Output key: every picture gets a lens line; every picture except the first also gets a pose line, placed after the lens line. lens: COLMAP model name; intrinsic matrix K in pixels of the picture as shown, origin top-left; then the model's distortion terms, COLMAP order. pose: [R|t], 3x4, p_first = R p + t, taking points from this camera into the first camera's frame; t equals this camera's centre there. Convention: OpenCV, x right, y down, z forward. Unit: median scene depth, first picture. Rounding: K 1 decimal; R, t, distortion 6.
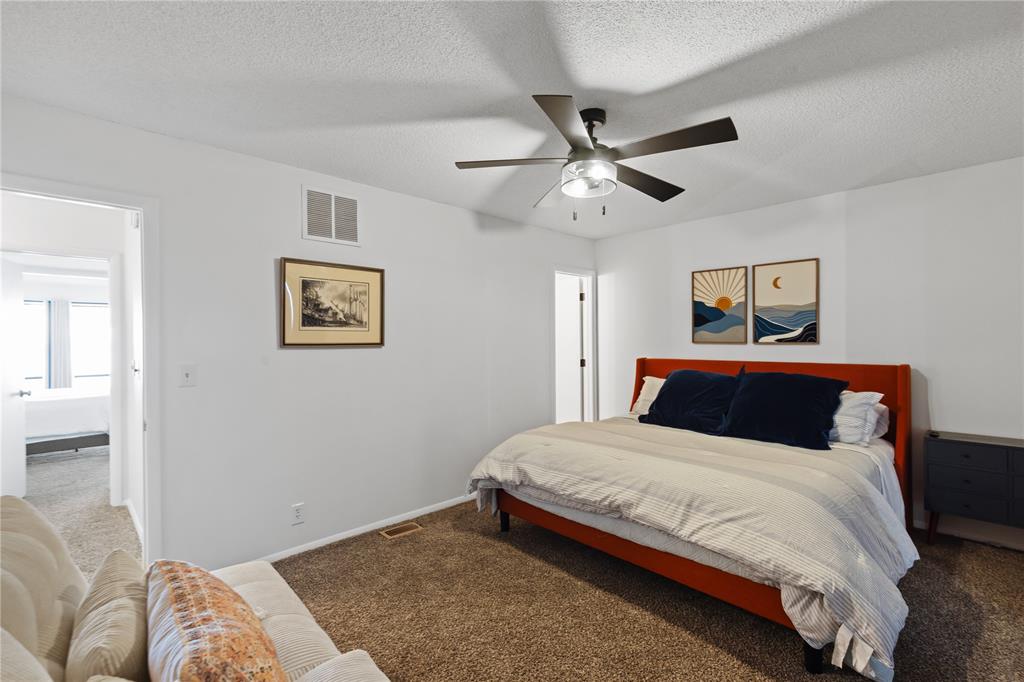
lens RADIAL K [[446.9, 0, 506.5], [0, 446.9, 338.5], [0, 0, 1]] dist [-0.000250, 0.000008]
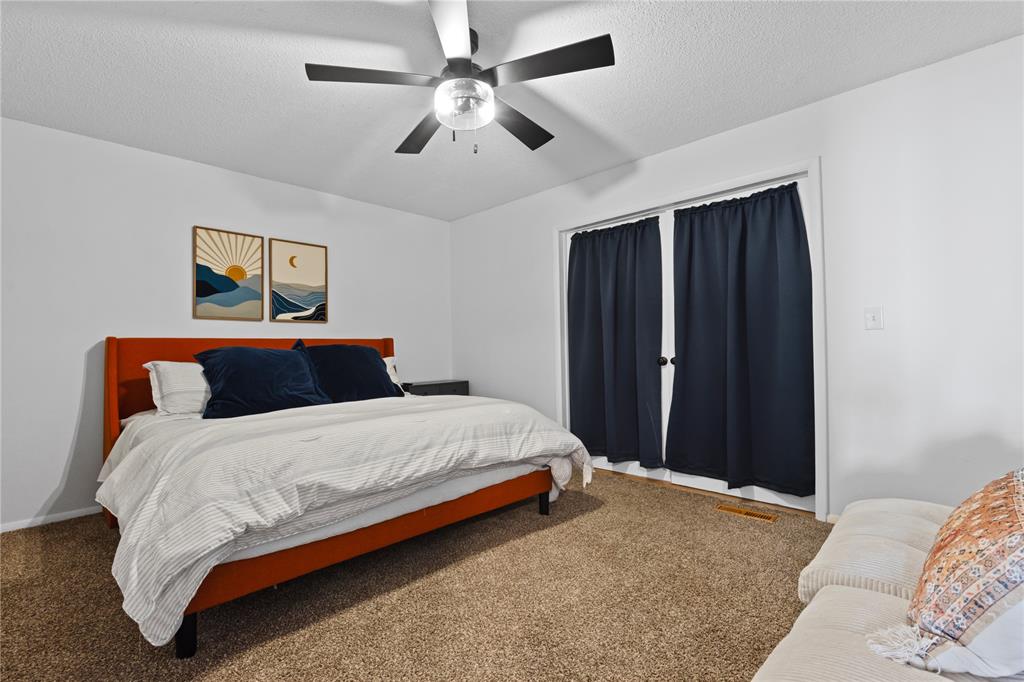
lens RADIAL K [[446.9, 0, 506.5], [0, 446.9, 338.5], [0, 0, 1]] dist [-0.000250, 0.000008]
pose [[-0.000015, 0.025871, 0.999665, -0.398622], [0.009641, 0.999619, -0.025870, 0.080402], [-0.999954, 0.009637, -0.000265, 0.515877]]
